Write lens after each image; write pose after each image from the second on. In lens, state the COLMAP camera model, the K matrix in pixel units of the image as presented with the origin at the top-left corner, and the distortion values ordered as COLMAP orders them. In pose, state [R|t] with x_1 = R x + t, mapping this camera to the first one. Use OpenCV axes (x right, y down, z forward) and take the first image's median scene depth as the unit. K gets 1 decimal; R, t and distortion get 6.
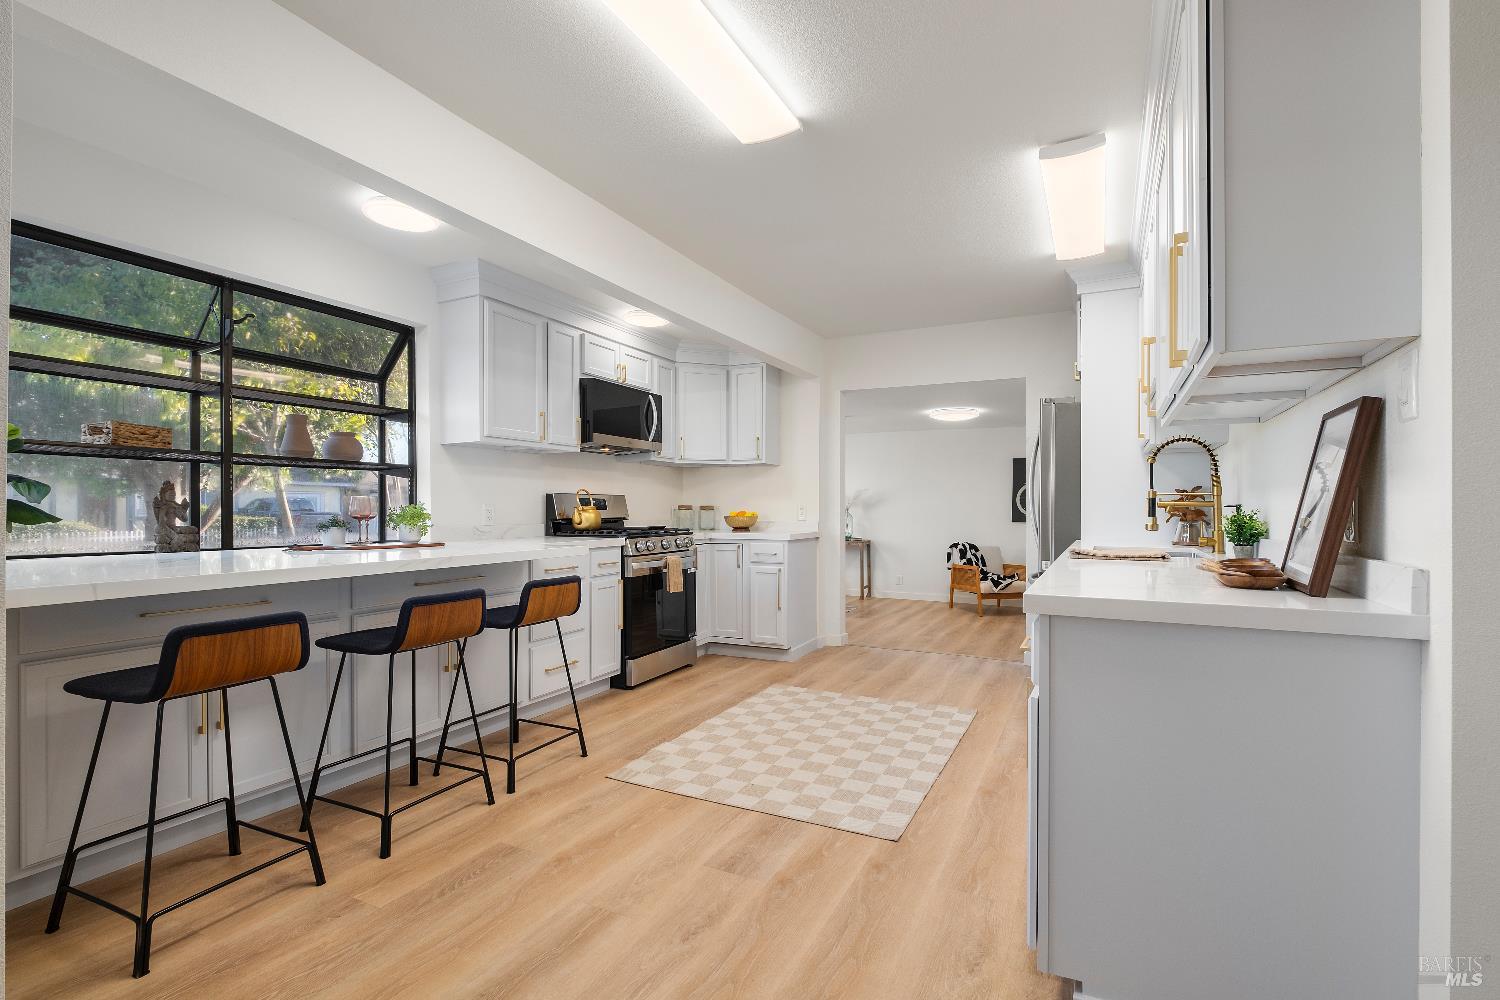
lens RADIAL K [[694.6, 0, 754.7], [0, 694.6, 503.2], [0, 0, 1]] dist [-0.002758, -0.000318]
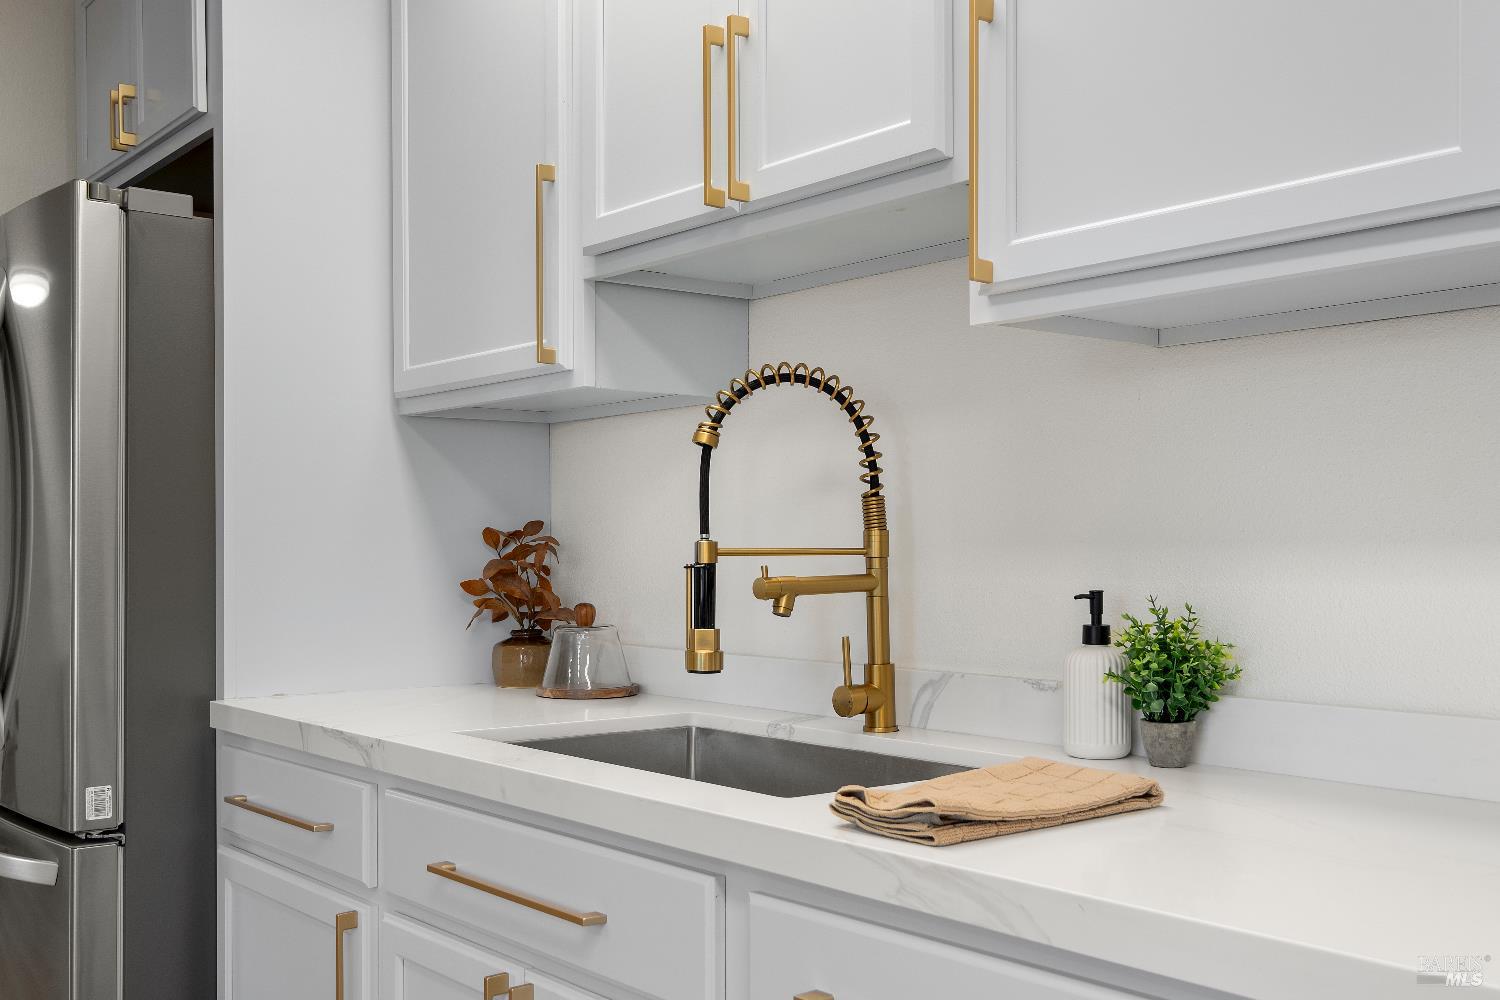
lens RADIAL K [[1542.7, 0, 750.5], [0, 1542.7, 542.3], [0, 0, 1]] dist [0.001929, 0.002242]
pose [[0.422633, 0.002322, 0.906298, -0.016229], [-0.003455, 0.999994, -0.000951, -0.012169], [-0.906295, -0.002729, 0.422638, 0.505041]]
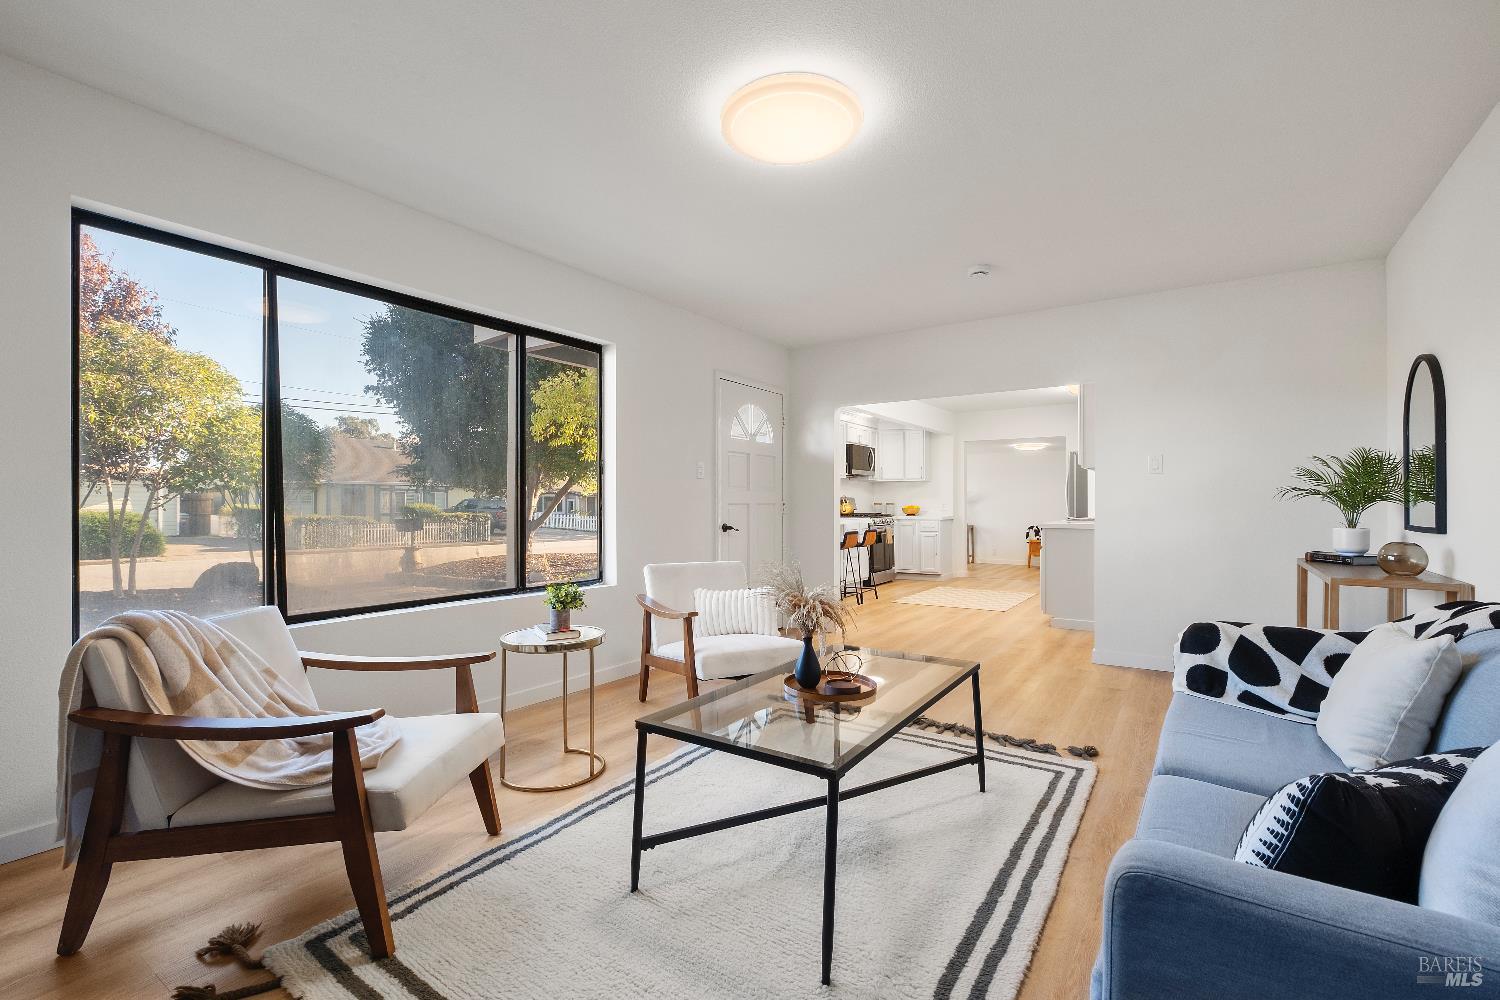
lens RADIAL K [[647.4, 0, 749.9], [0, 647.4, 496.0], [0, 0, 1]] dist [0.010785, -0.011837]
pose [[0.990113, -0.003355, -0.140233, -0.271660], [0.002391, 0.999972, -0.007038, -0.003858], [0.140253, 0.006633, 0.990093, -1.082298]]
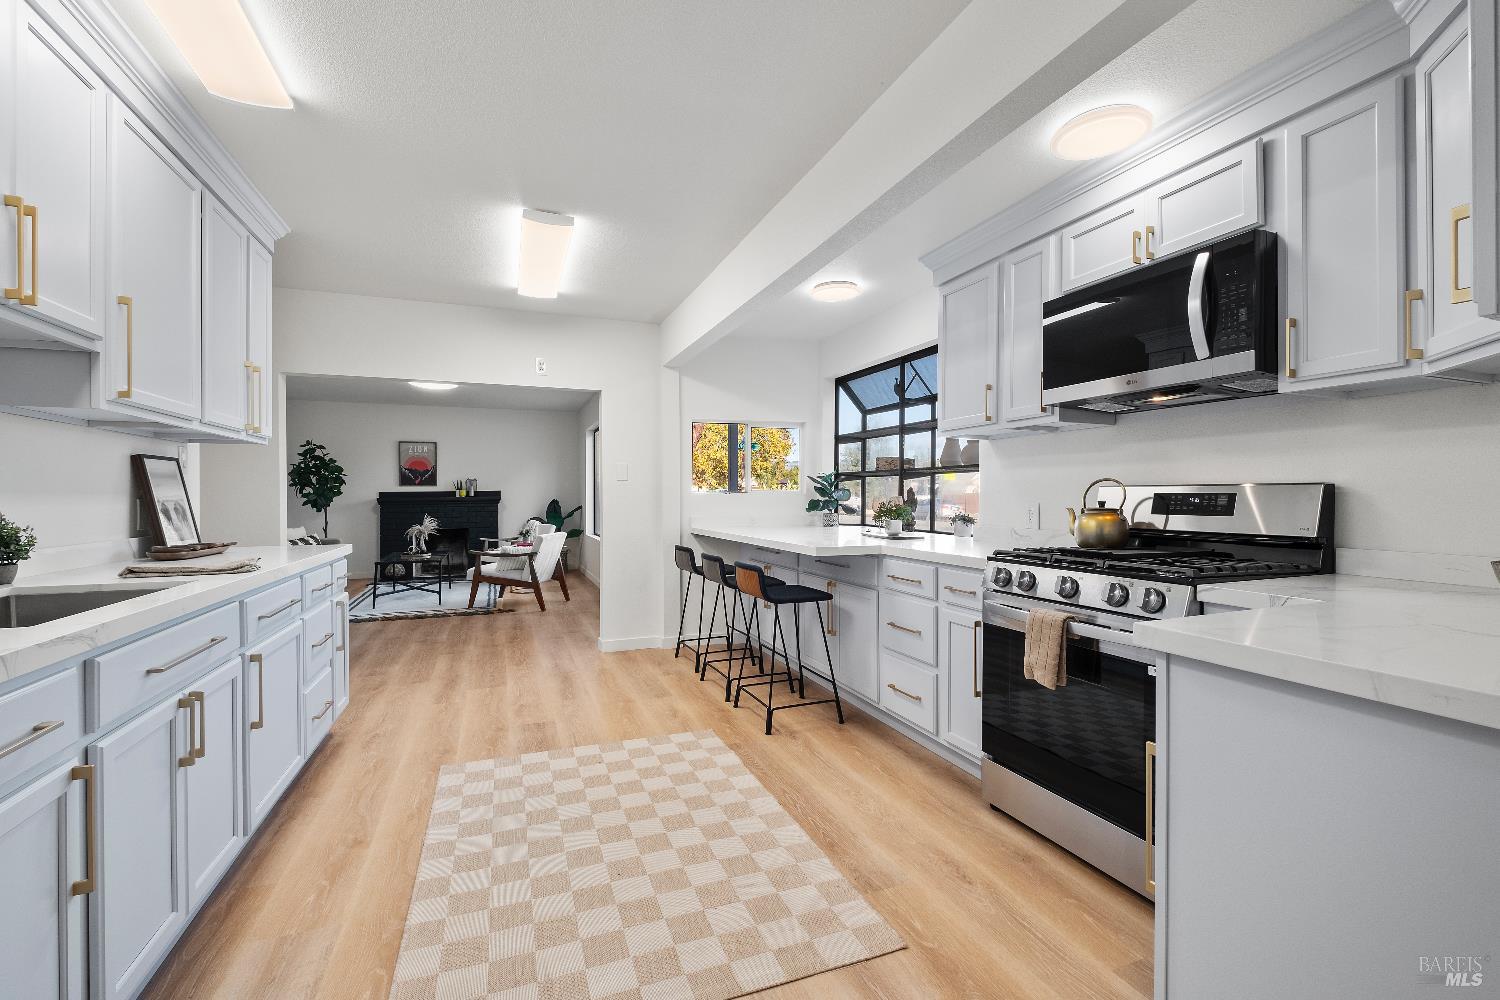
lens RADIAL K [[647.4, 0, 749.9], [0, 647.4, 496.0], [0, 0, 1]] dist [0.010785, -0.011837]
pose [[-0.674367, 0.000639, -0.738396, 0.386867], [0.006007, 0.999971, -0.004620, -0.005019], [0.738372, -0.007551, -0.674351, 1.222908]]
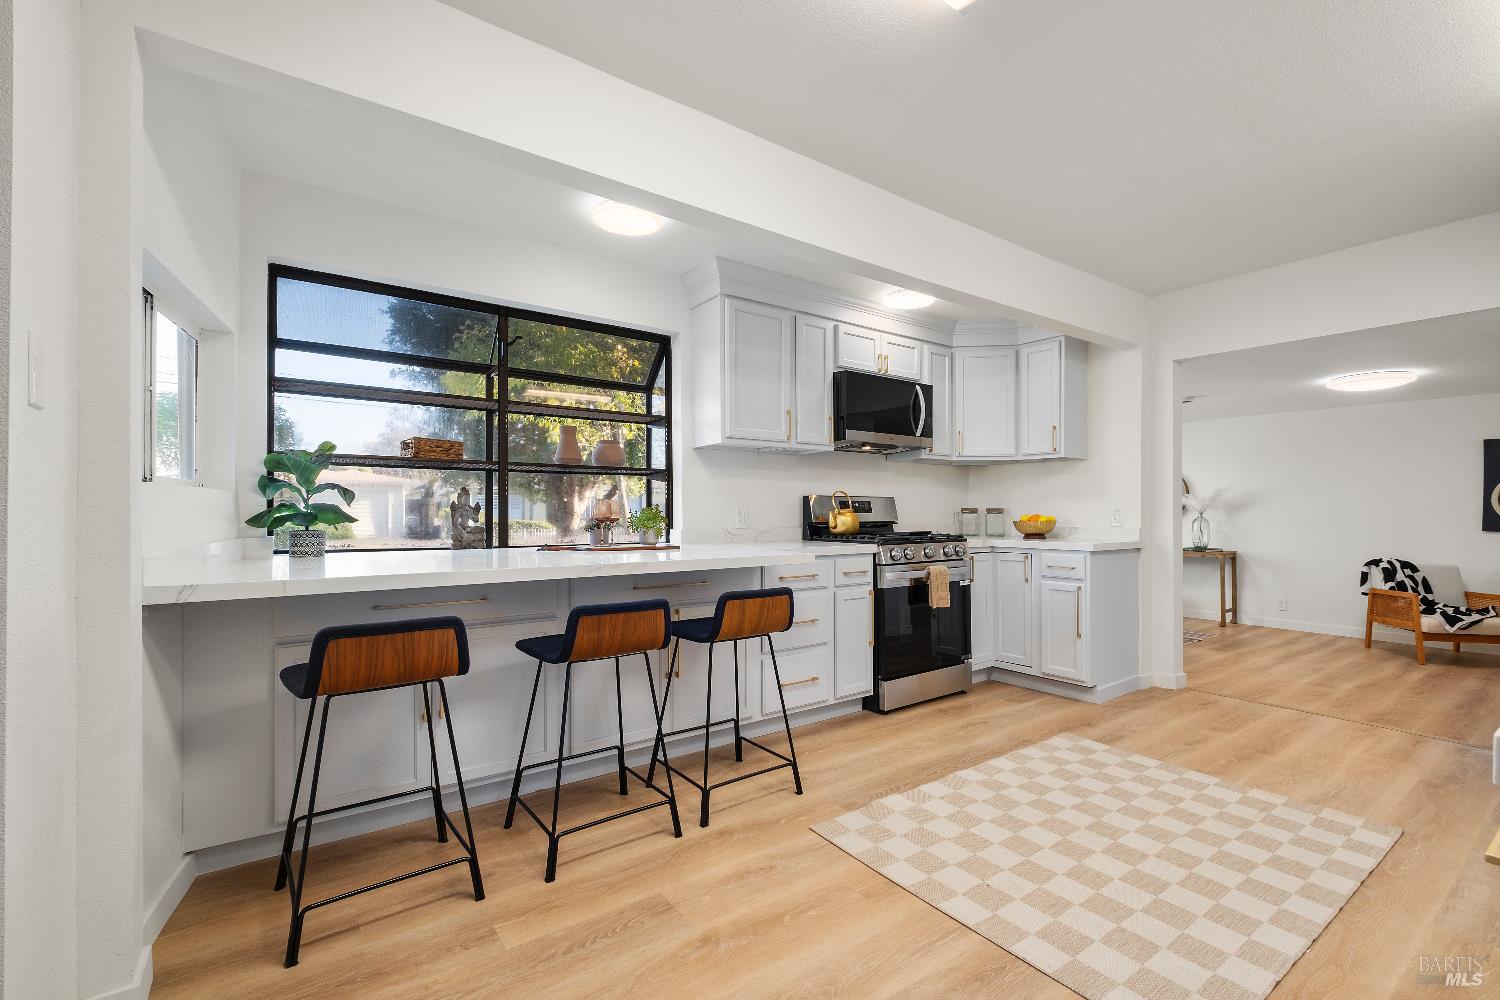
lens RADIAL K [[655.9, 0, 758.3], [0, 655.9, 506.2], [0, 0, 1]] dist [0.008782, -0.008465]
pose [[0.885872, -0.003563, -0.463916, 0.069551], [0.002958, 0.999994, -0.002031, 0.002129], [0.463921, 0.000427, 0.885877, 0.176048]]
